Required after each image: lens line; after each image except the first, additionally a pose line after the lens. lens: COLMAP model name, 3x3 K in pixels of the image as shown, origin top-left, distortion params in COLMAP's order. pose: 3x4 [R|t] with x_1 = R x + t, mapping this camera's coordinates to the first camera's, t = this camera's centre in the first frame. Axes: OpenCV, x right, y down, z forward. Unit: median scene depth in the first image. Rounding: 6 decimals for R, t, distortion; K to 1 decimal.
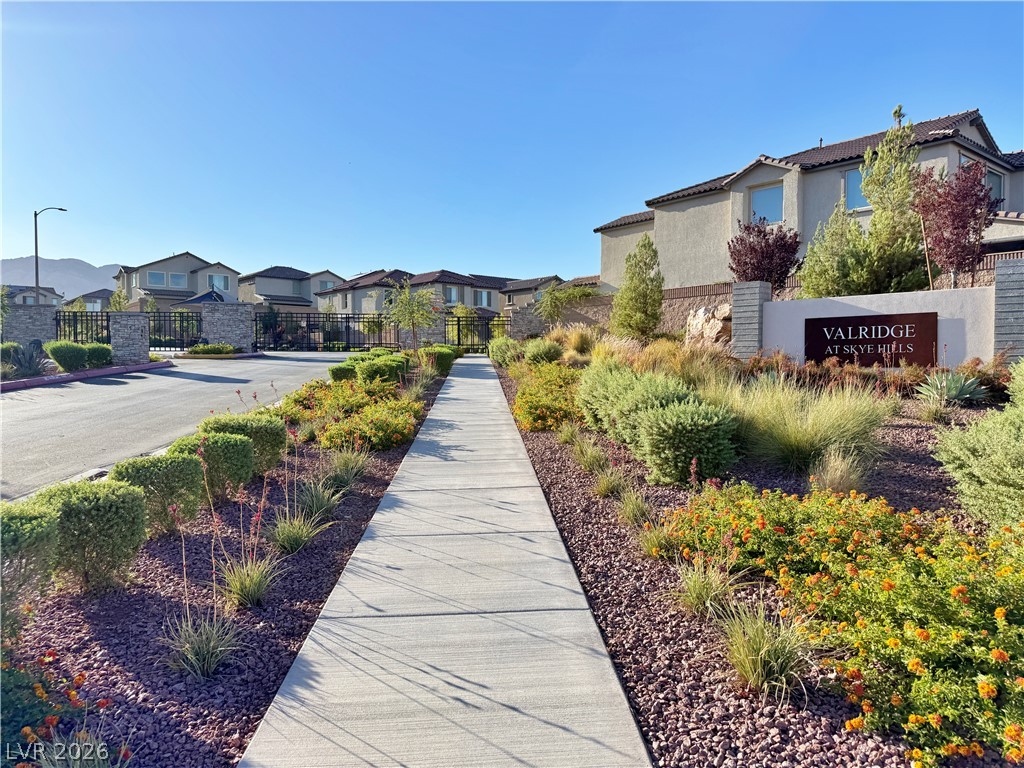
lens RADIAL K [[718.5, 0, 512.0], [0, 718.5, 384.0], [0, 0, 1]] dist [0.002769, 0.000468]
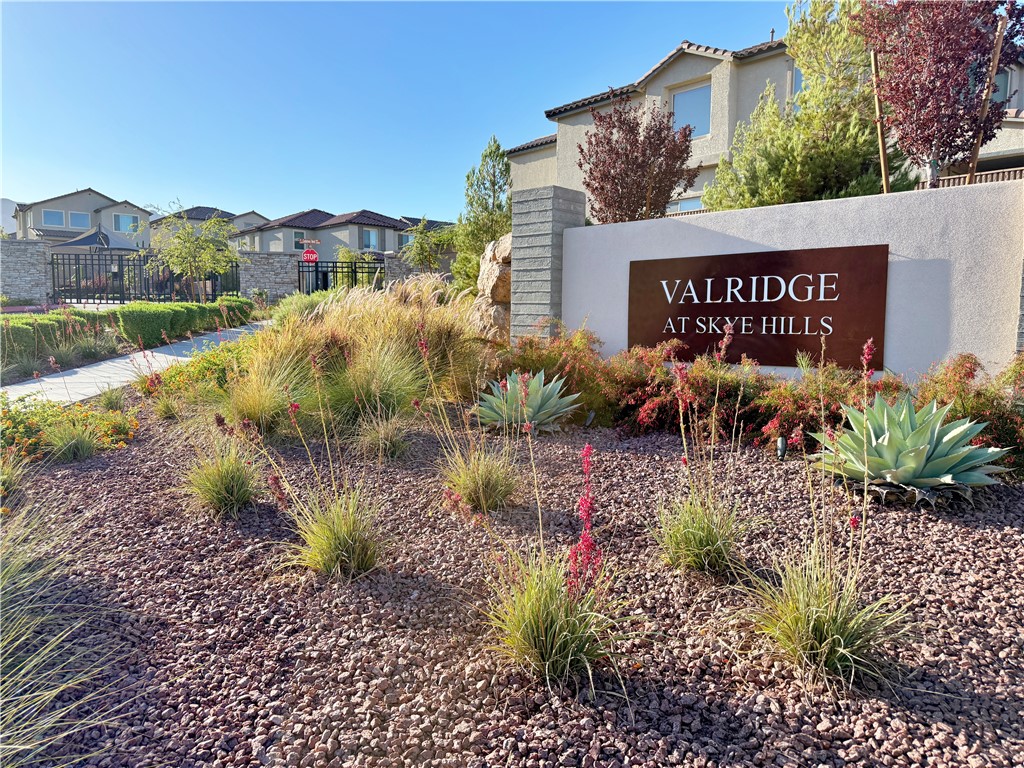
lens RADIAL K [[710.1, 0, 512.0], [0, 710.1, 384.0], [0, 0, 1]] dist [0.013901, 0.000038]
pose [[0.999783, 0.003785, 0.020463, 0.260638], [-0.005229, 0.997462, 0.071015, -0.033189], [-0.020142, -0.071106, 0.997265, 0.416641]]
